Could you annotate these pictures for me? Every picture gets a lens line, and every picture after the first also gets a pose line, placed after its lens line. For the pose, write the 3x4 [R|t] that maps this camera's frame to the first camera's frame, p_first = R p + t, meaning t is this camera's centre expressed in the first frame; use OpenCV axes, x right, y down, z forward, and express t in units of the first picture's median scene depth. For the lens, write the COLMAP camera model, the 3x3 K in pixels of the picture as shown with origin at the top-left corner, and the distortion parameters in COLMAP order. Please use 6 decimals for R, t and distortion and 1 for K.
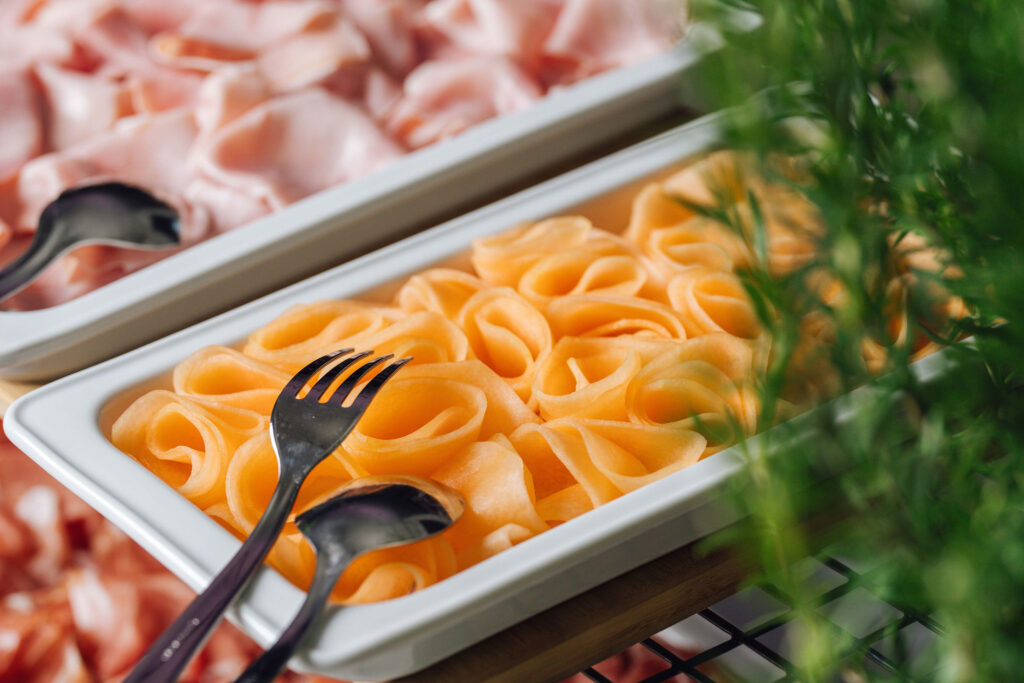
lens RADIAL K [[3602.3, 0, 511.3], [0, 3602.3, 340.5], [0, 0, 1]] dist [0.555620, 0.000000]
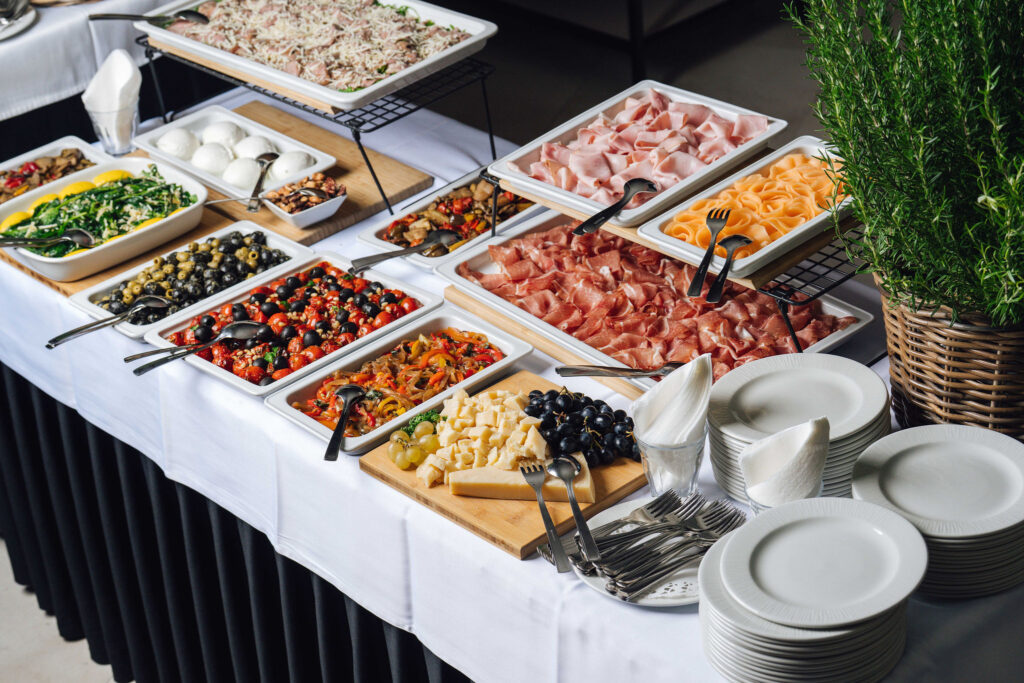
lens RADIAL K [[2470.9, 0, 517.7], [0, 2470.9, 339.6], [0, 0, 1]] dist [0.011547, 0.000000]
pose [[0.989880, -0.100504, 0.100179, -0.560049], [0.102596, 0.994595, -0.015939, 0.172226], [-0.098035, 0.026055, 0.994842, -1.785209]]
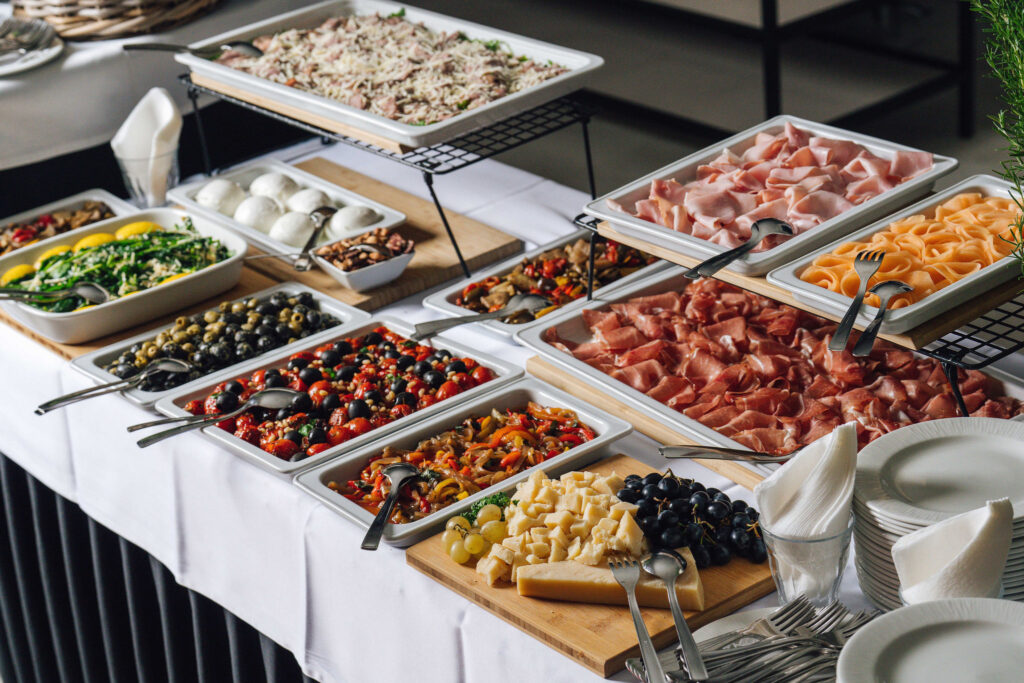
lens RADIAL K [[2470.9, 0, 505.4], [0, 2470.9, 344.0], [0, 0, 1]] dist [0.011547, 0.000000]
pose [[0.996852, -0.062268, 0.049070, -0.480515], [0.067844, 0.990252, -0.121651, 0.333247], [-0.041017, 0.124597, 0.991359, -1.203458]]
